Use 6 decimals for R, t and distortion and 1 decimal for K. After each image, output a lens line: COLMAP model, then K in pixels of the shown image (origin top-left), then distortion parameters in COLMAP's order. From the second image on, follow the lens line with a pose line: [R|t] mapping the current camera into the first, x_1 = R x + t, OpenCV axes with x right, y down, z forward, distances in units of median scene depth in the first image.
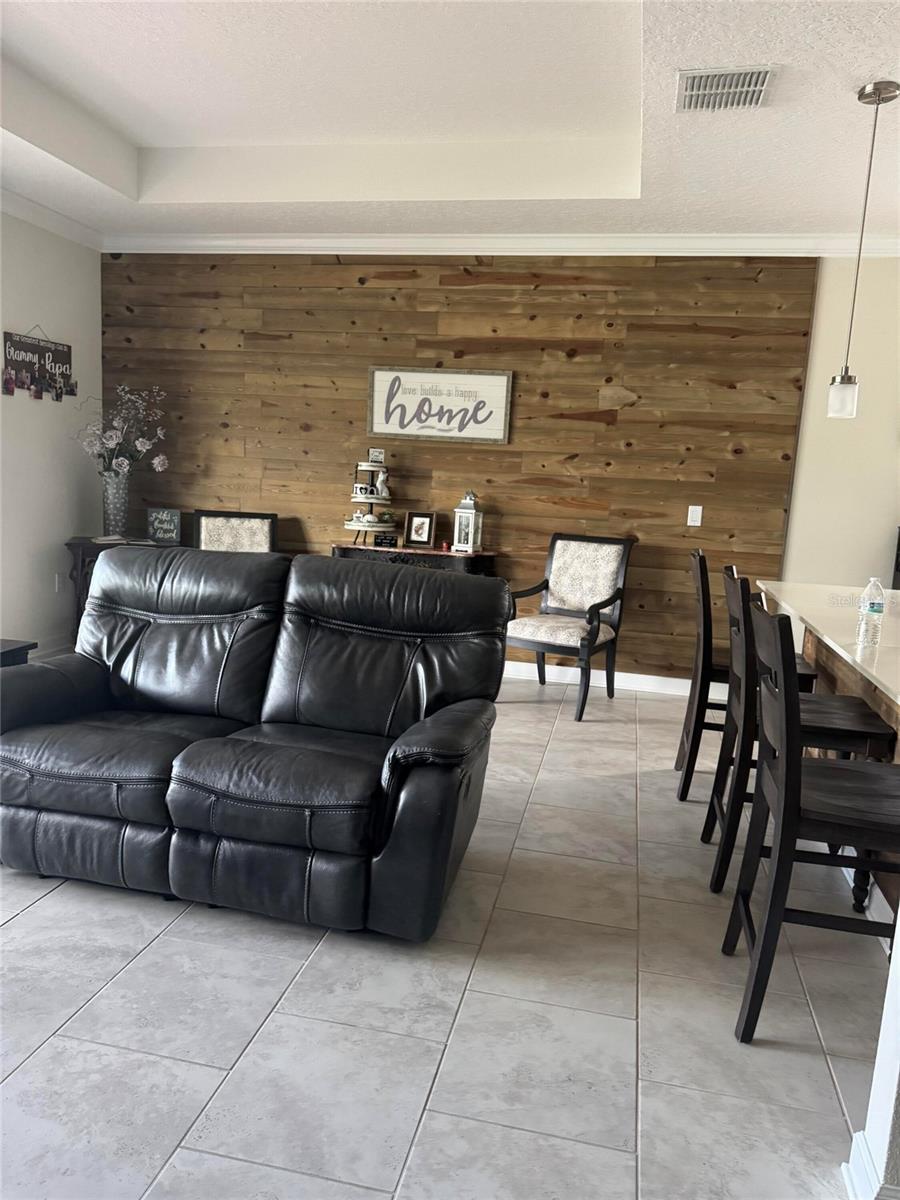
lens RADIAL K [[843.8, 0, 450.0], [0, 843.8, 600.0], [0, 0, 1]] dist [0.044720, -0.061434]
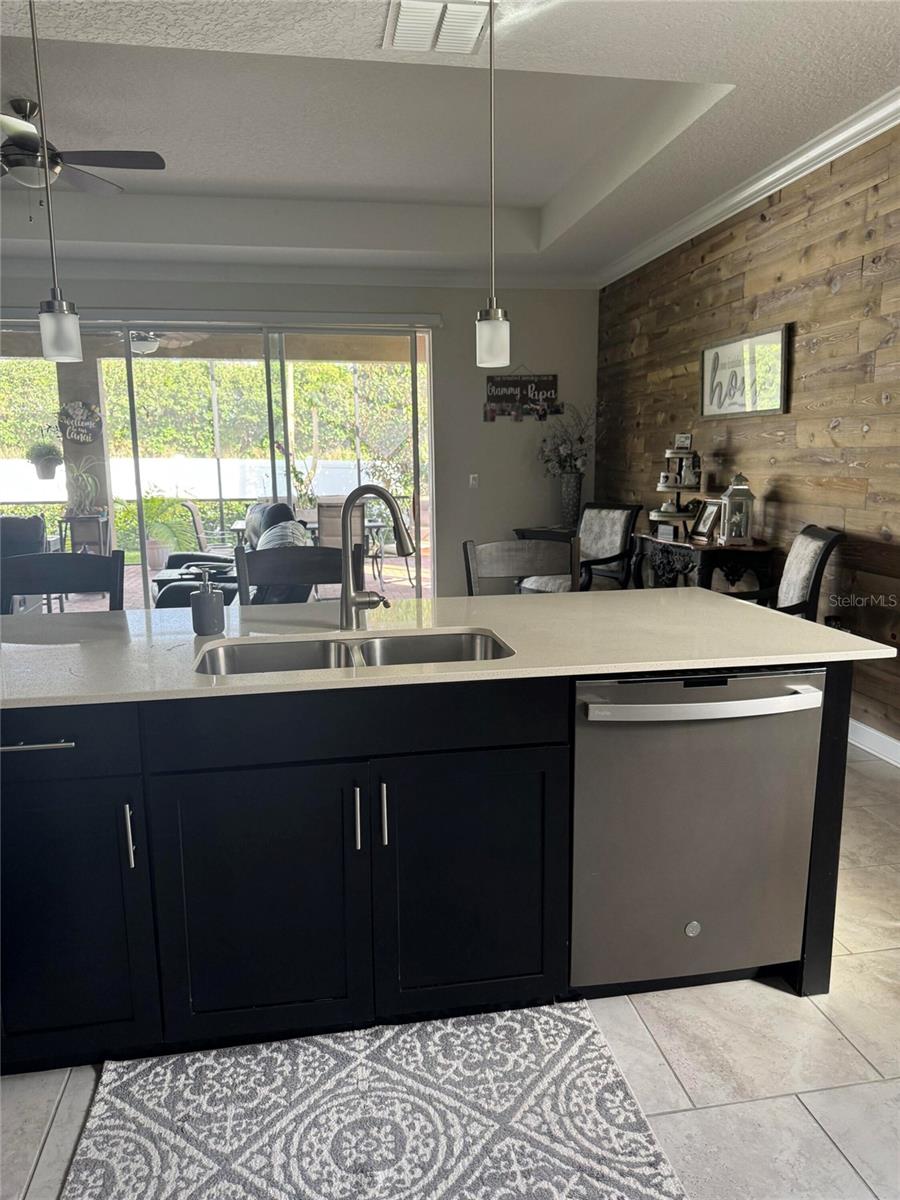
lens RADIAL K [[839.4, 0, 450.0], [0, 839.4, 600.0], [0, 0, 1]] dist [0.007627, -0.010107]
pose [[0.373239, 0.091836, -0.923179, 0.684766], [-0.115396, 0.991956, 0.052024, -0.014666], [0.920530, 0.087114, 0.380834, 0.416854]]
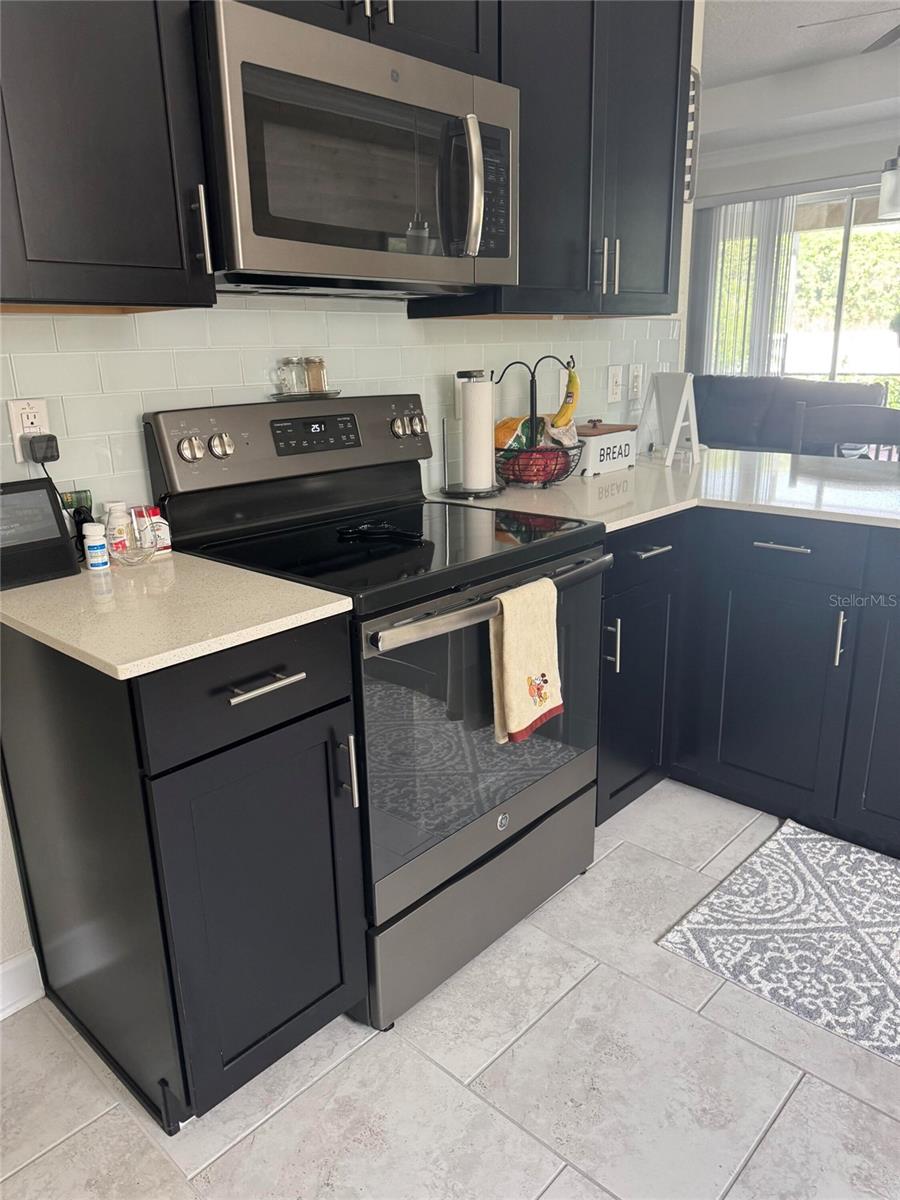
lens RADIAL K [[857.8, 0, 472.5], [0, 857.8, 591.6], [0, 0, 1]] dist [-0.006710, 0.008214]
pose [[-0.504946, 0.191670, -0.841601, 0.748154], [-0.136122, 0.945149, 0.296923, -0.006915], [0.852350, 0.264490, -0.451159, 0.461478]]
